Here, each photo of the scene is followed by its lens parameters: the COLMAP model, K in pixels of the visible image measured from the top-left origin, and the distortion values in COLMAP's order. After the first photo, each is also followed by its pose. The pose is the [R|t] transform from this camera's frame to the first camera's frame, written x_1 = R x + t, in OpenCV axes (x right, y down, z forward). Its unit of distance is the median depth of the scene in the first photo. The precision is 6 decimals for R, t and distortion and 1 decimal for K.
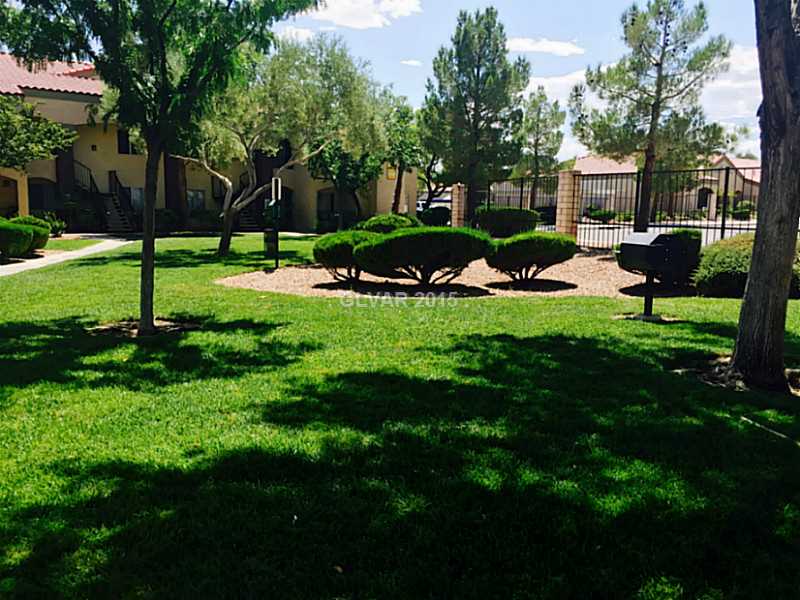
lens RADIAL K [[681.7, 0, 401.2], [0, 681.7, 298.9], [0, 0, 1]] dist [0.048610, 0.006563]
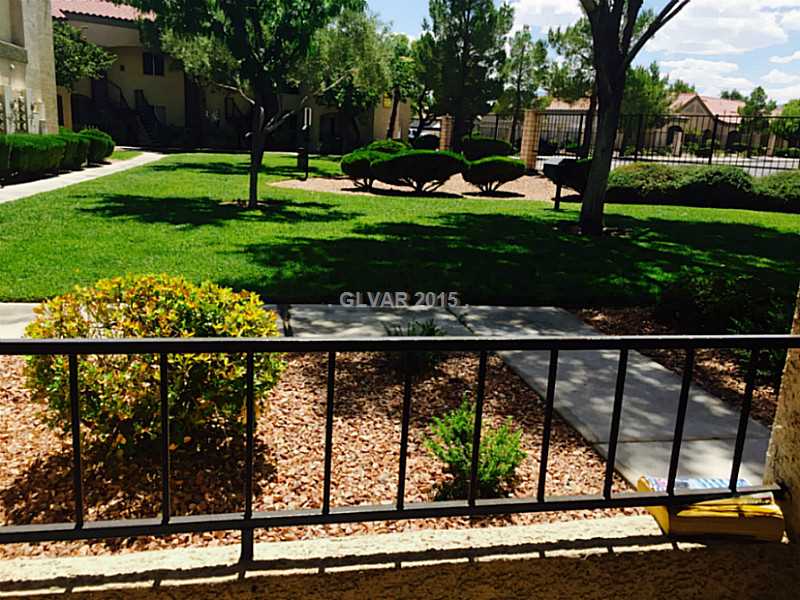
lens RADIAL K [[684.1, 0, 398.0], [0, 684.1, 303.5], [0, 0, 1]] dist [0.053298, -0.013216]
pose [[0.999221, 0.033054, 0.021545, -0.016021], [-0.035217, 0.993390, 0.109253, 0.028485], [-0.017791, -0.109926, 0.993781, -0.223891]]
